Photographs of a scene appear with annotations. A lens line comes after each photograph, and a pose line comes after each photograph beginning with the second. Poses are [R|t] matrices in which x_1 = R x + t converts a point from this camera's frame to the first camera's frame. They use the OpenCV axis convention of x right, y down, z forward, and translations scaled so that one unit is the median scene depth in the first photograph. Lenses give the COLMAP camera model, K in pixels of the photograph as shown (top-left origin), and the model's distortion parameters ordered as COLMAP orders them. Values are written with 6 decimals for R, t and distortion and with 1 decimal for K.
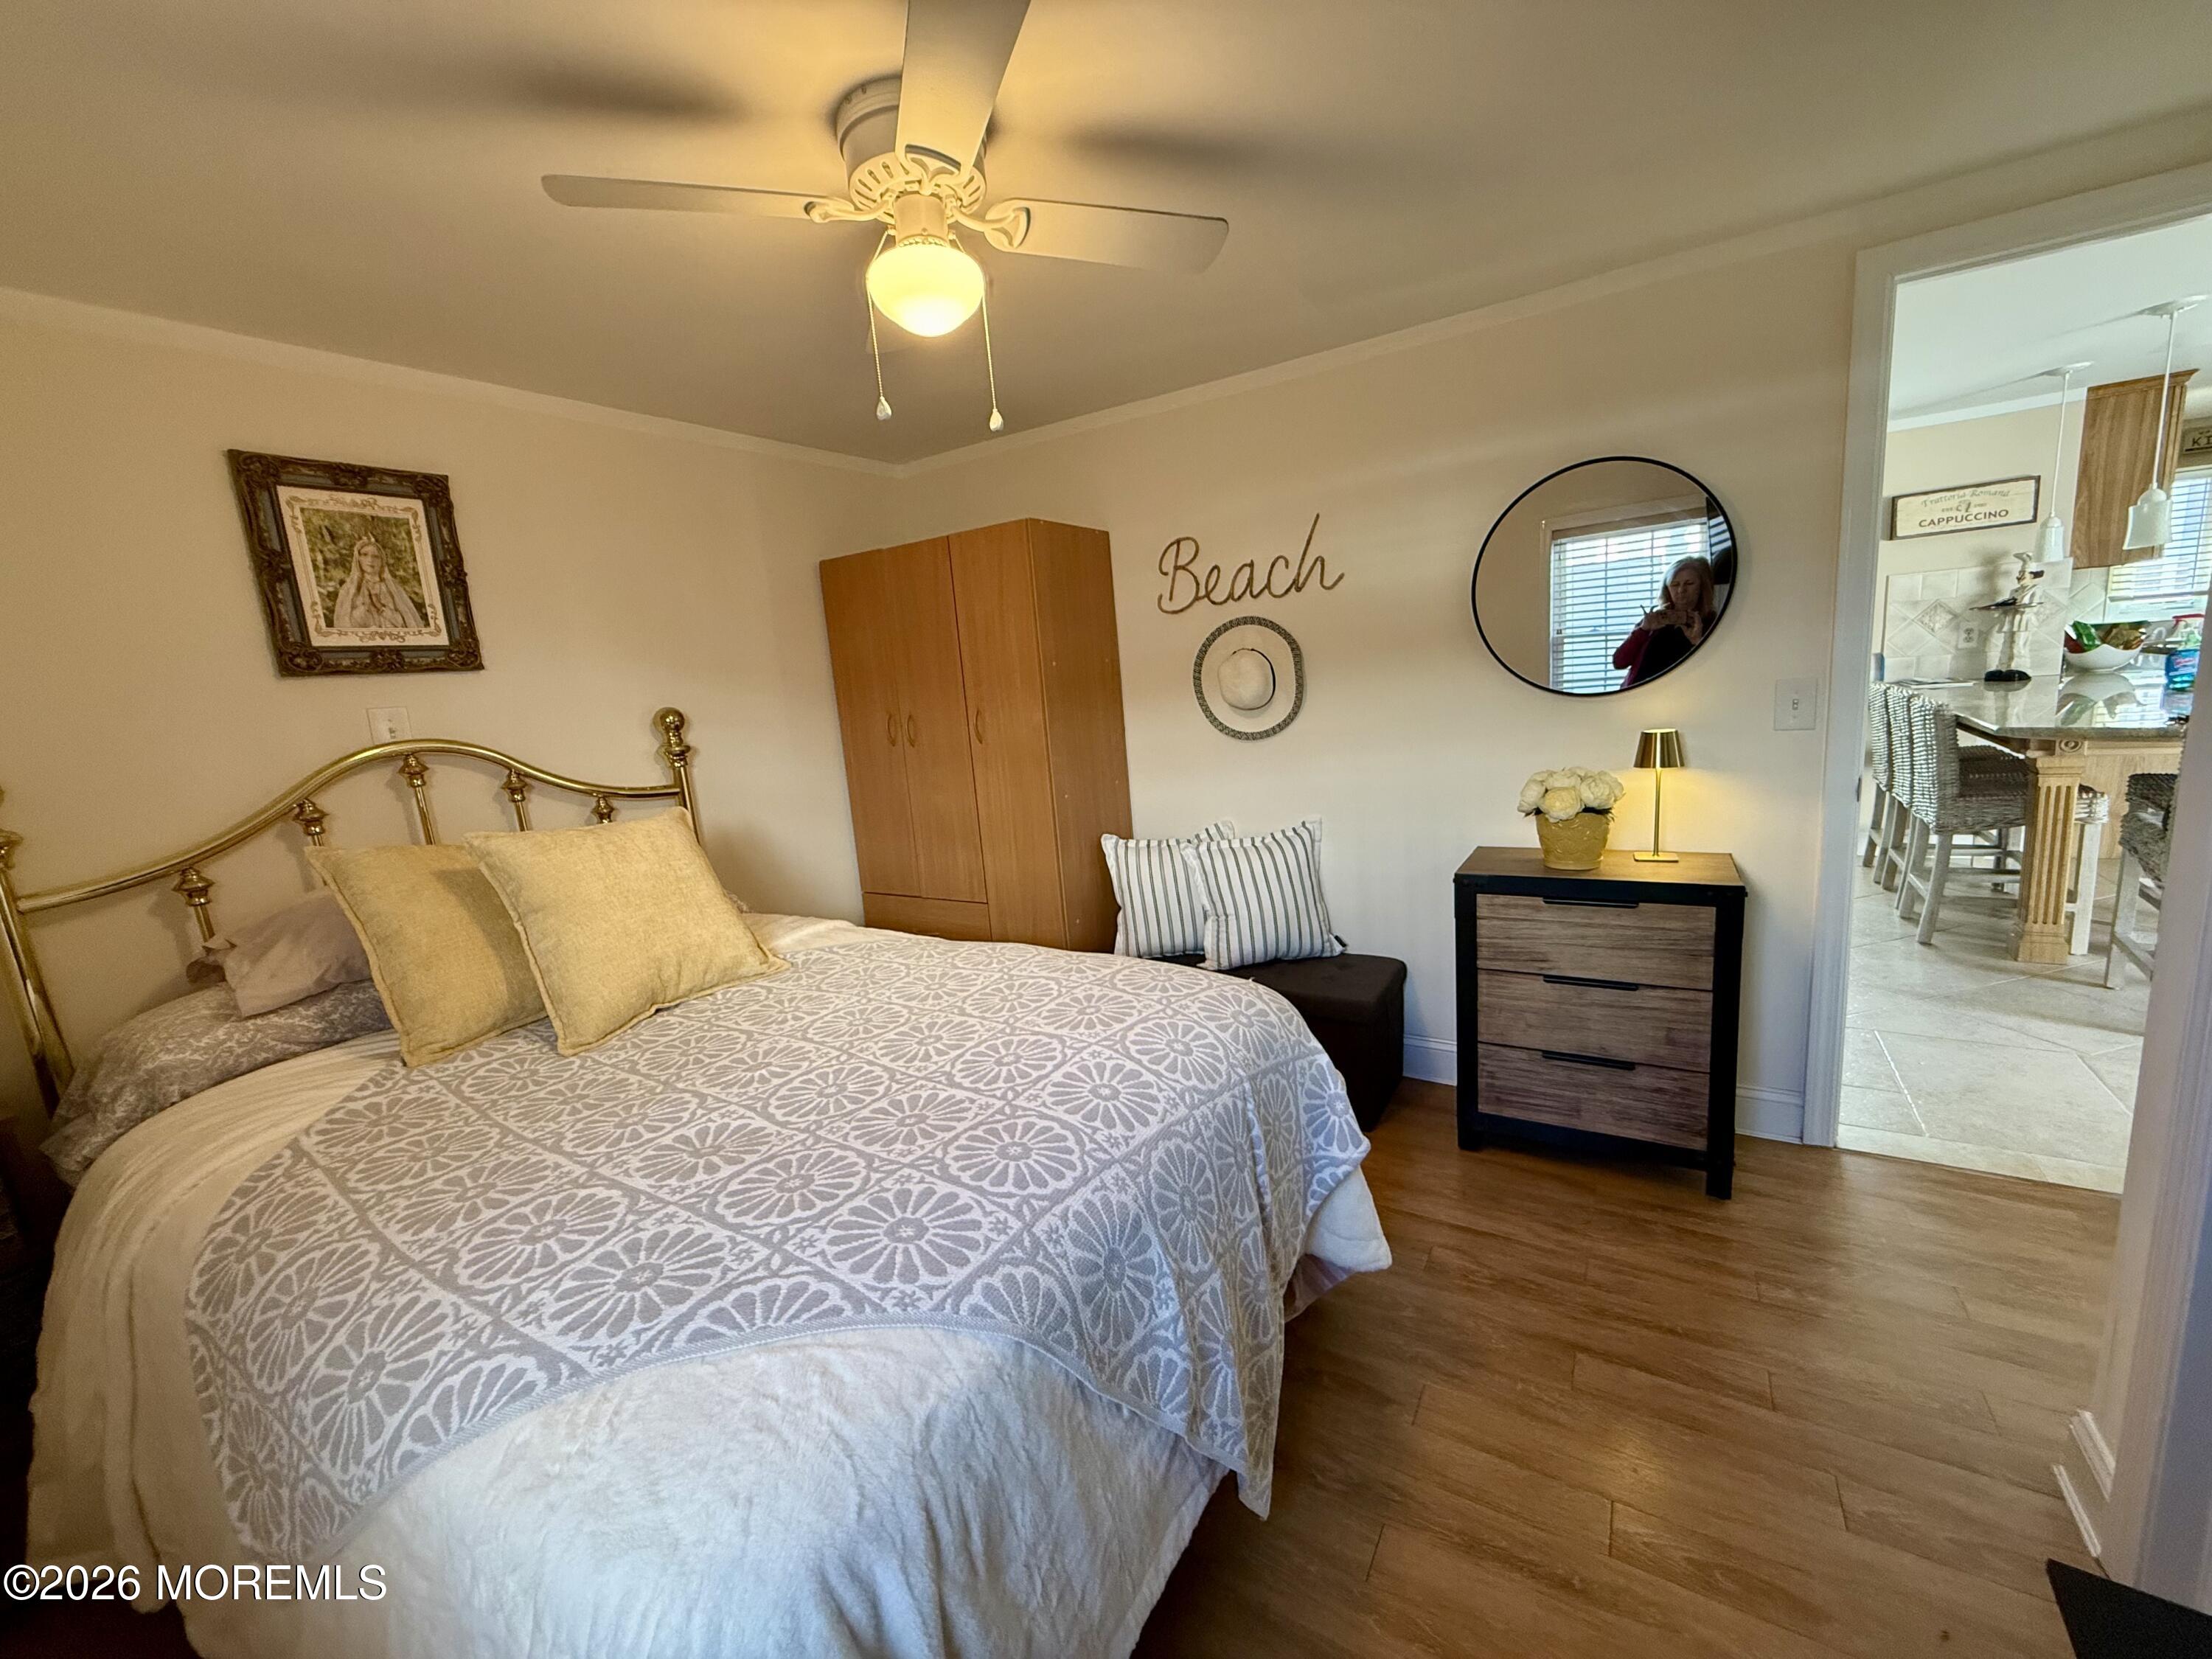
lens RADIAL K [[874.9, 0, 1099.0], [0, 874.9, 830.3], [0, 0, 1]] dist [-0.000389, -0.000420]
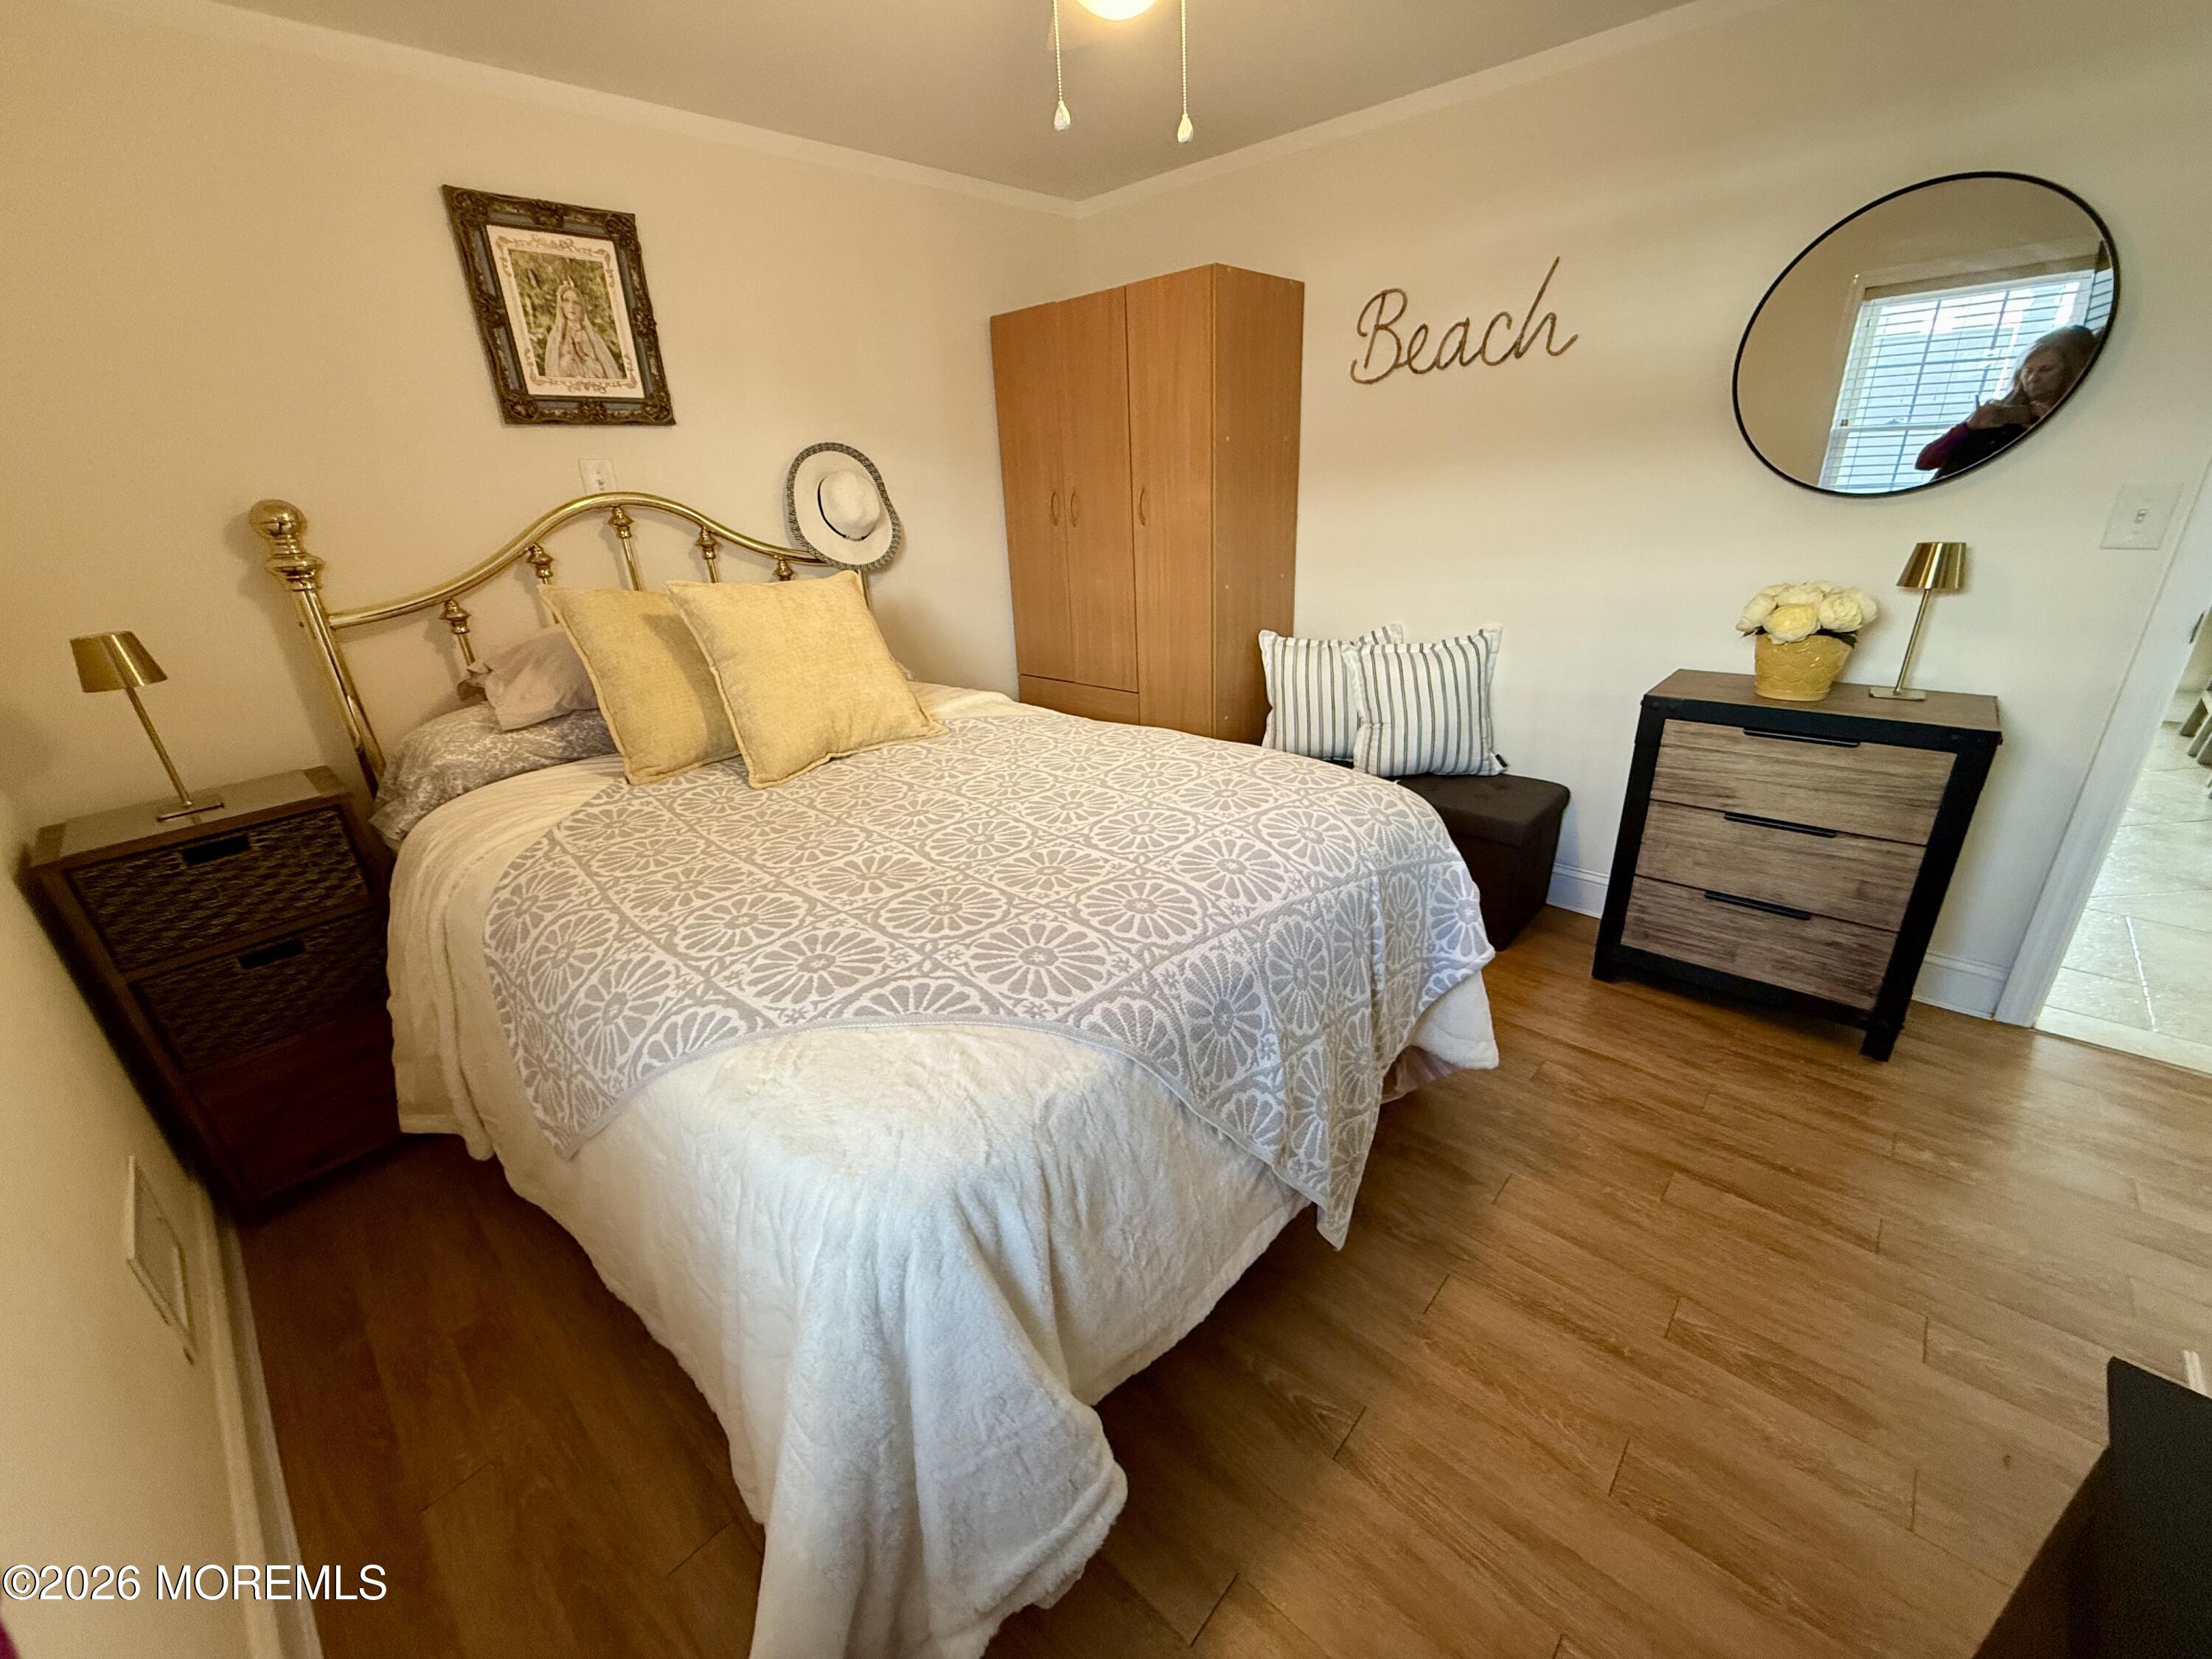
lens RADIAL K [[874.9, 0, 1099.0], [0, 874.9, 830.3], [0, 0, 1]] dist [-0.000389, -0.000420]
pose [[0.981734, 0.102558, -0.160253, 0.010797], [-0.065062, 0.972466, 0.223777, 0.027677], [0.178791, -0.209263, 0.961375, -0.016092]]
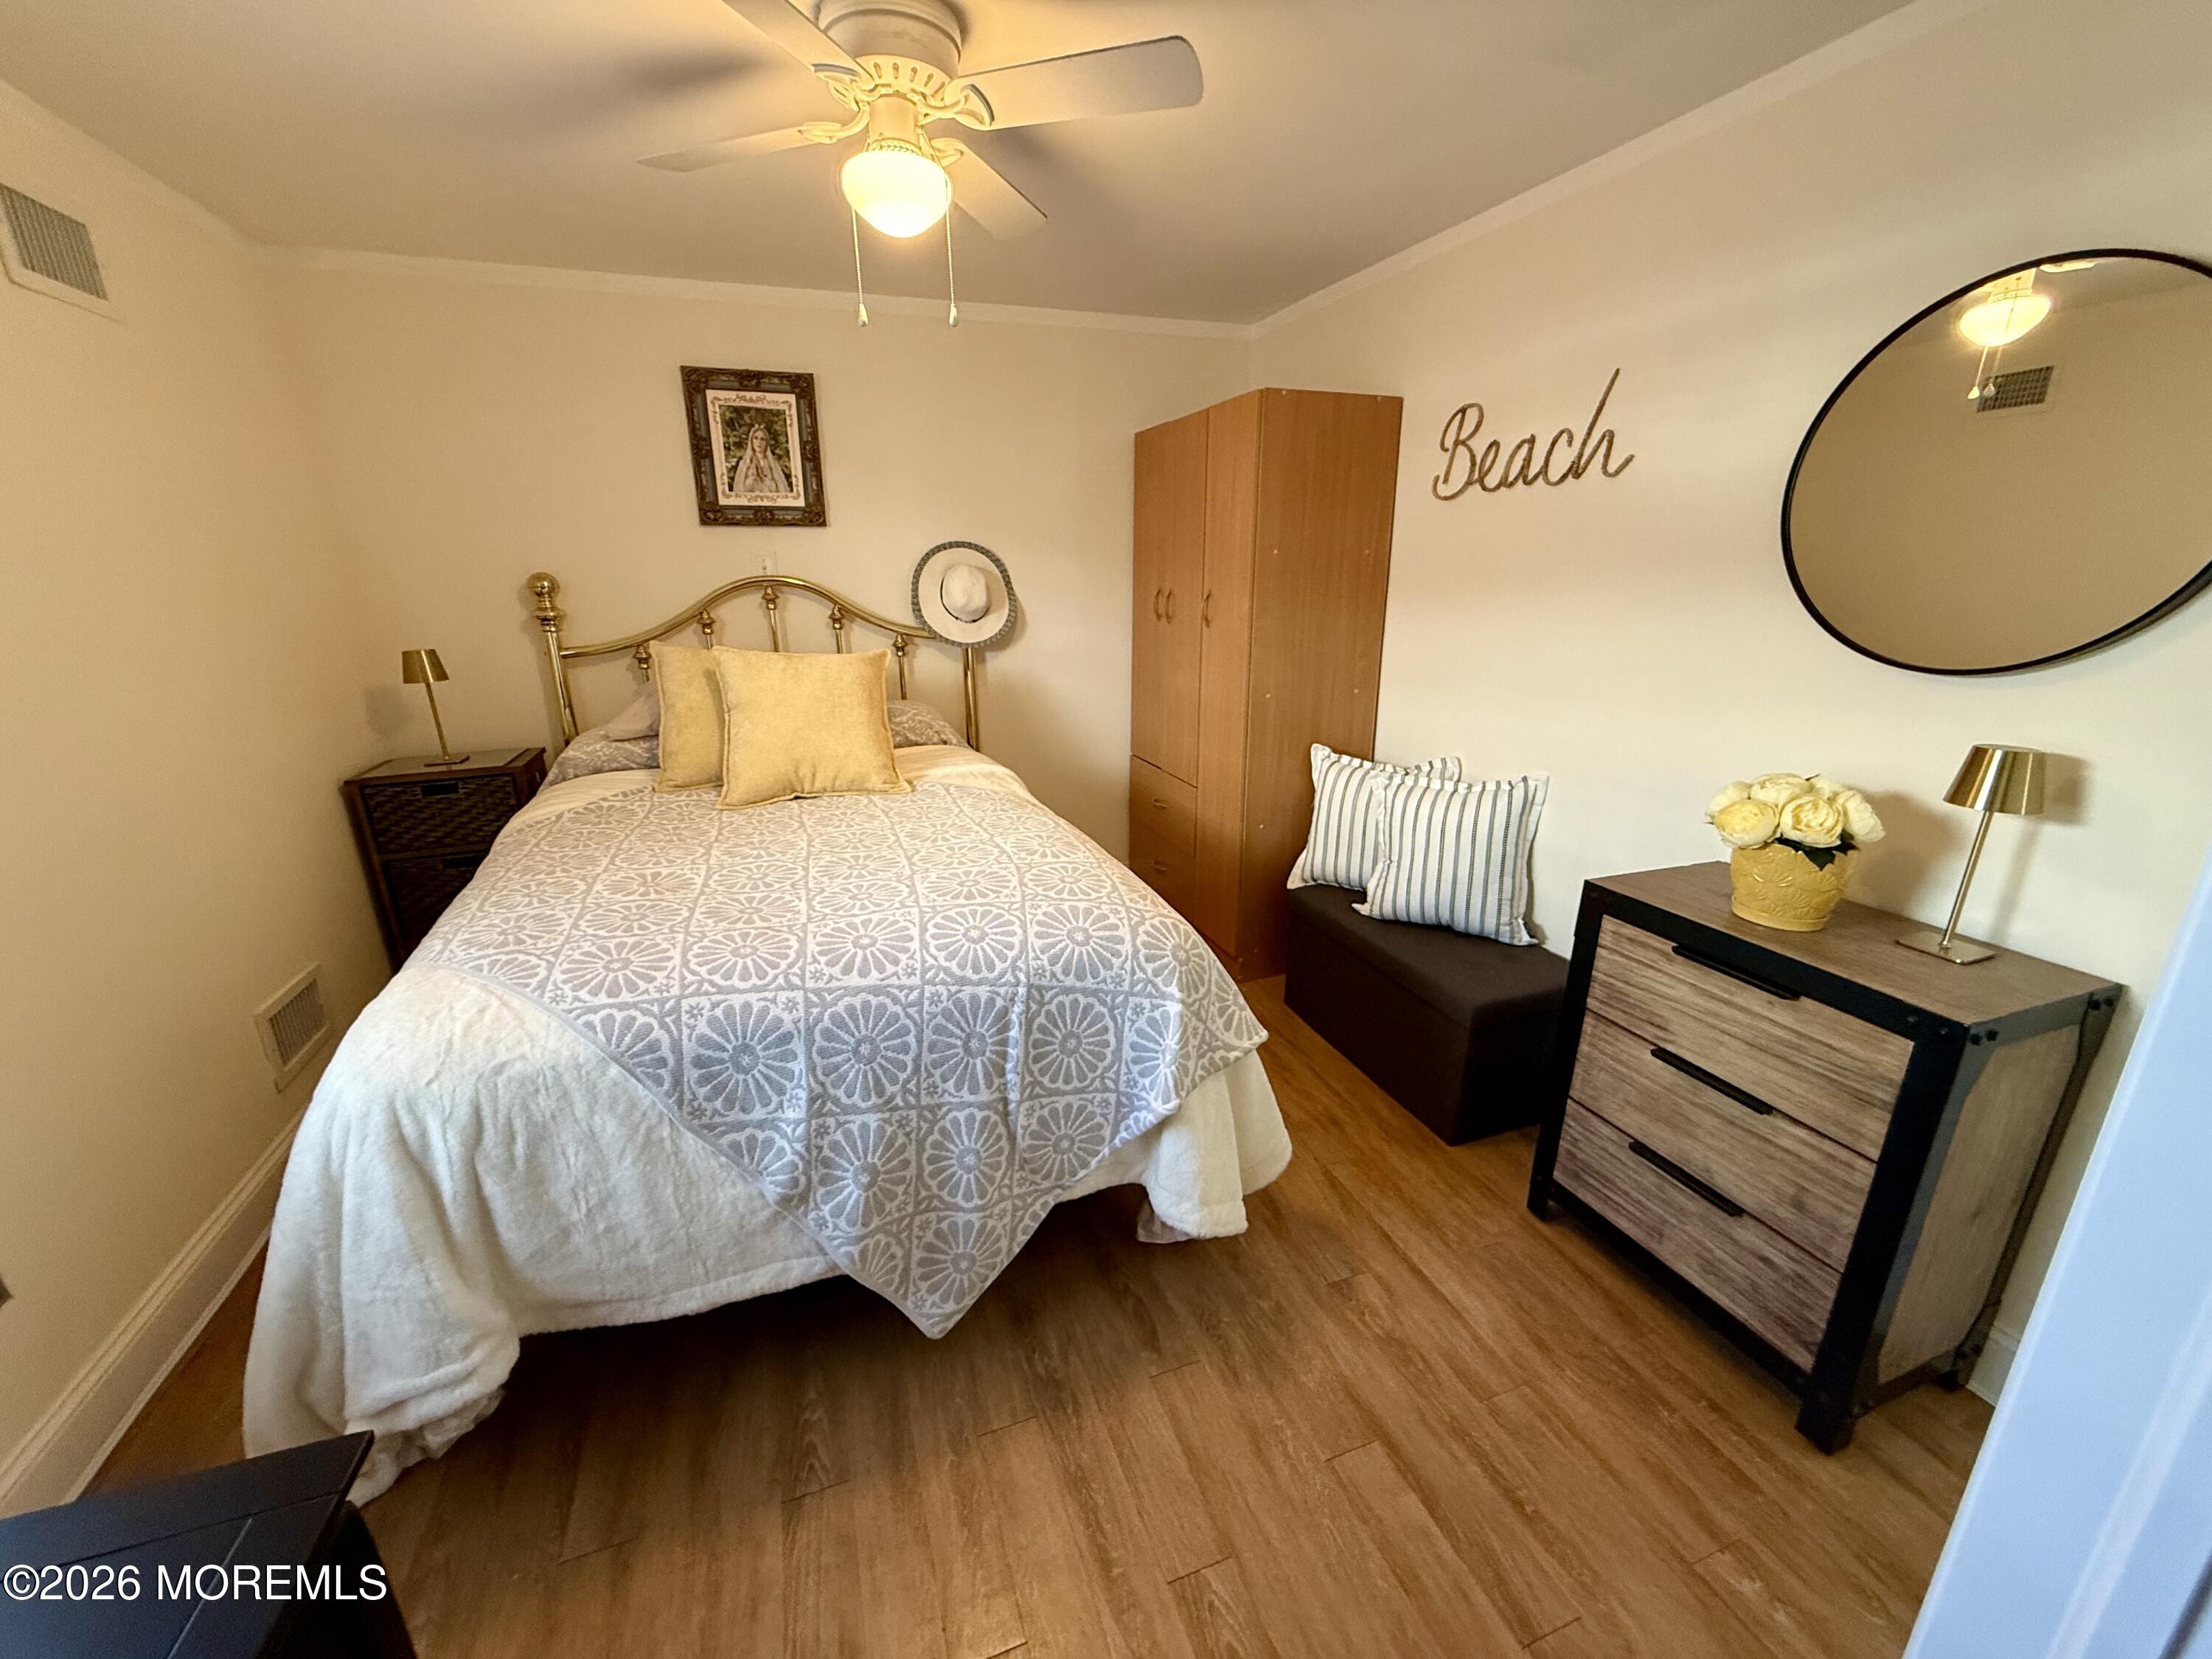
lens RADIAL K [[874.9, 0, 1099.0], [0, 874.9, 830.3], [0, 0, 1]] dist [-0.000389, -0.000420]
pose [[0.783738, 0.254551, -0.566533, 0.695952], [-0.166864, 0.964917, 0.202711, -0.105505], [0.598257, -0.064339, 0.798717, 0.209341]]
